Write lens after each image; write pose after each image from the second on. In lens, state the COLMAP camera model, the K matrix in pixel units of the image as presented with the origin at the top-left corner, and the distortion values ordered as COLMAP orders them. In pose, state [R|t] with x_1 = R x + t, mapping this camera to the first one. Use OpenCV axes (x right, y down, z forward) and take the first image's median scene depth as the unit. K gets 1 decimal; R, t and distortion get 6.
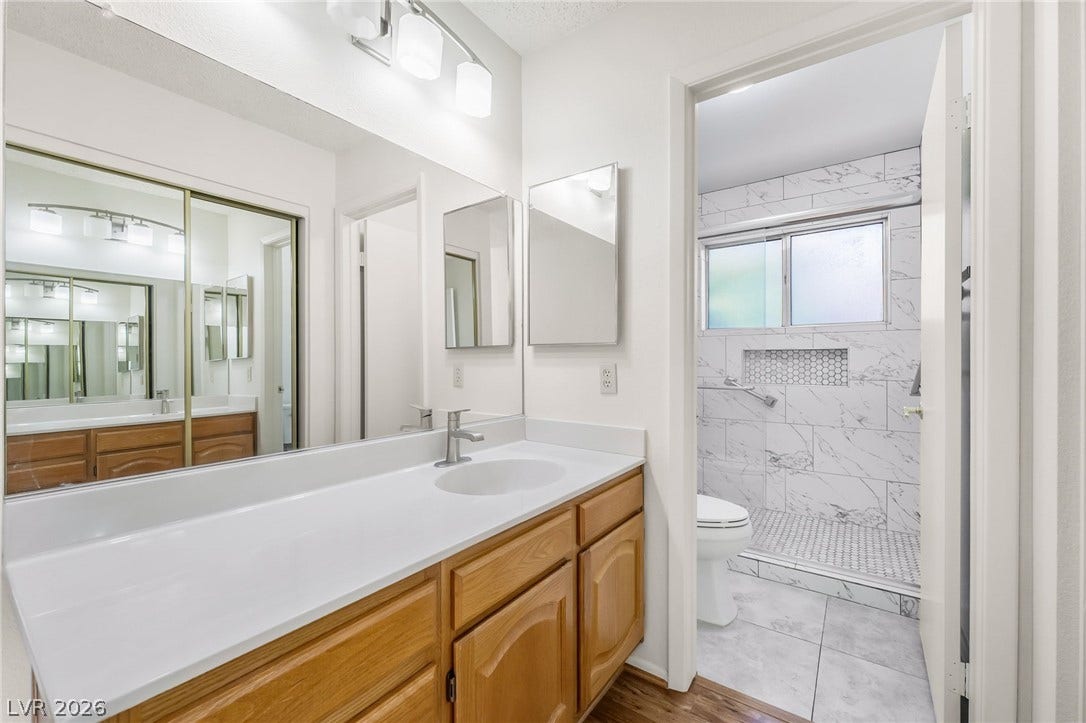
lens RADIAL K [[446.0, 0, 543.0], [0, 446.0, 361.5], [0, 0, 1]] dist [-0.000222, -0.000414]
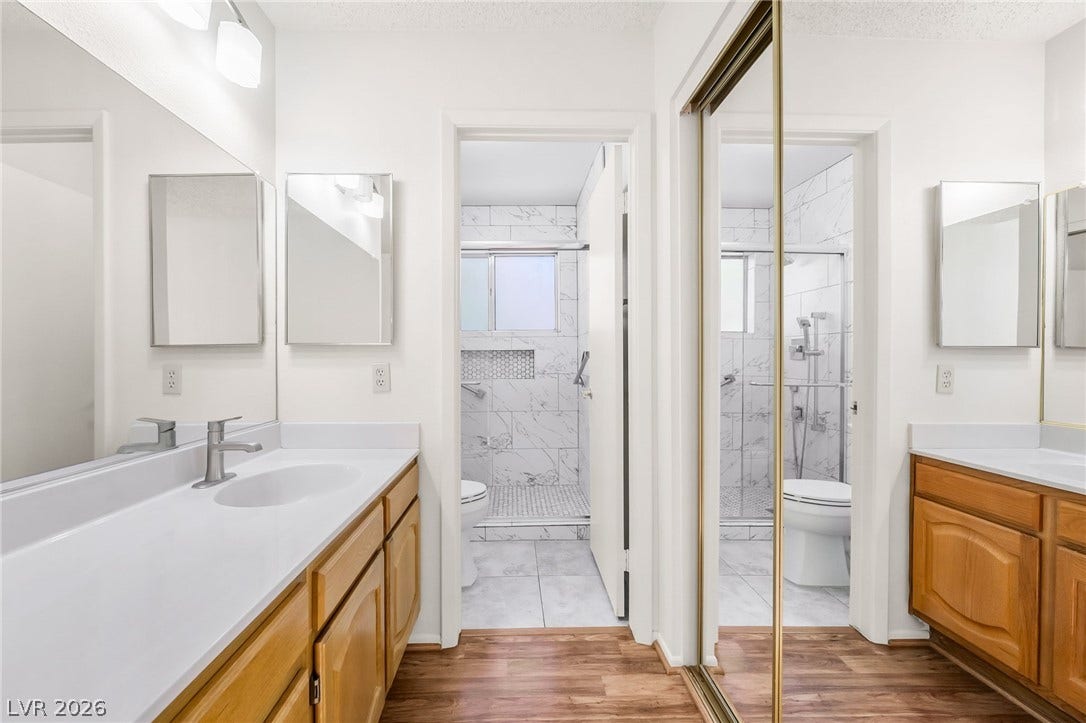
lens RADIAL K [[446.7, 0, 537.8], [0, 446.7, 357.3], [0, 0, 1]] dist [0.002239, -0.000006]
pose [[0.787682, -0.002375, 0.616077, -0.107647], [0.007047, 0.999962, -0.005154, -0.000660], [-0.616041, 0.008401, 0.787669, -0.025026]]
